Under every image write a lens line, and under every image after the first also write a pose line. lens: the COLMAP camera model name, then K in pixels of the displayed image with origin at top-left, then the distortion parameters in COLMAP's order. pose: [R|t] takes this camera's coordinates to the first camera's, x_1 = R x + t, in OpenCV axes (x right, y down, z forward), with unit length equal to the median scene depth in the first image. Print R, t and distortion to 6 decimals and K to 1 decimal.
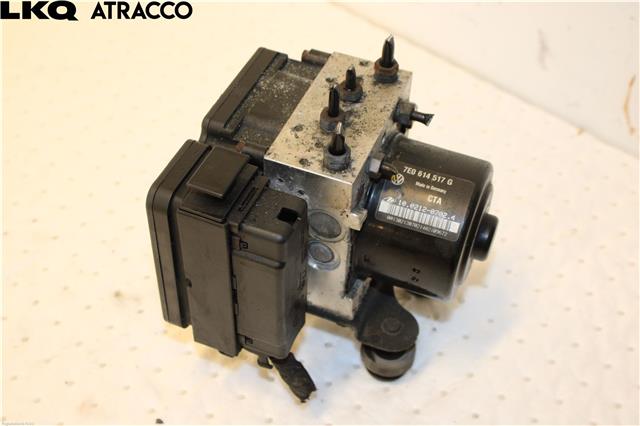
lens RADIAL K [[911.4, 0, 320.0], [0, 911.4, 213.0], [0, 0, 1]] dist [0.005404, 0.003833]
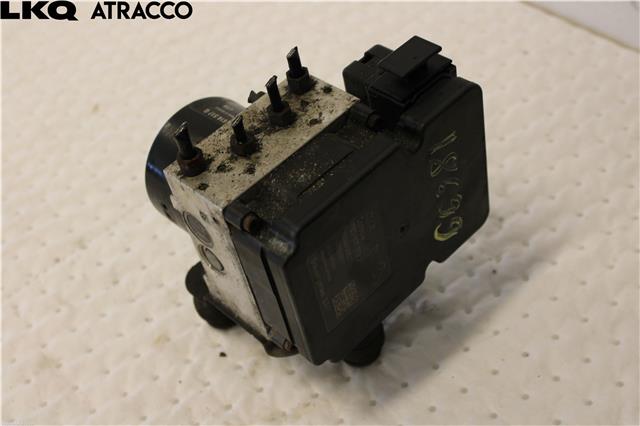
lens RADIAL K [[911.4, 0, 320.0], [0, 911.4, 213.0], [0, 0, 1]] dist [0.005404, 0.003833]
pose [[-0.916530, -0.166987, 0.363440, -0.404534], [0.365958, 0.016553, 0.930484, -1.007277], [-0.161394, 0.985820, 0.045939, 1.047044]]
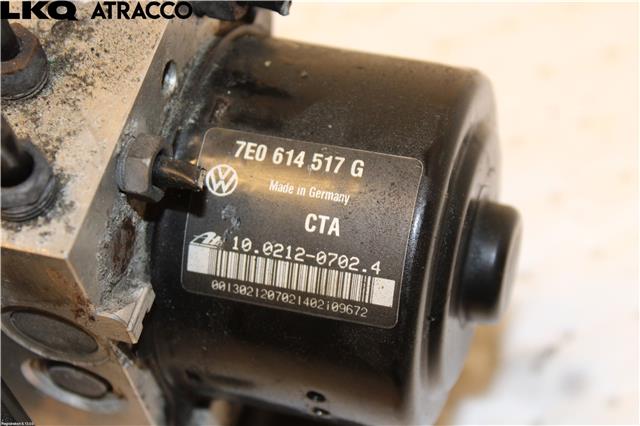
lens RADIAL K [[1579.5, 0, 320.0], [0, 1579.5, 213.0], [0, 0, 1]] dist [0.115772, 0.314186]
pose [[0.985641, -0.167197, -0.023590, 0.140643], [0.168852, 0.976438, 0.134380, -0.106955], [0.000567, -0.136434, 0.990649, 0.352574]]
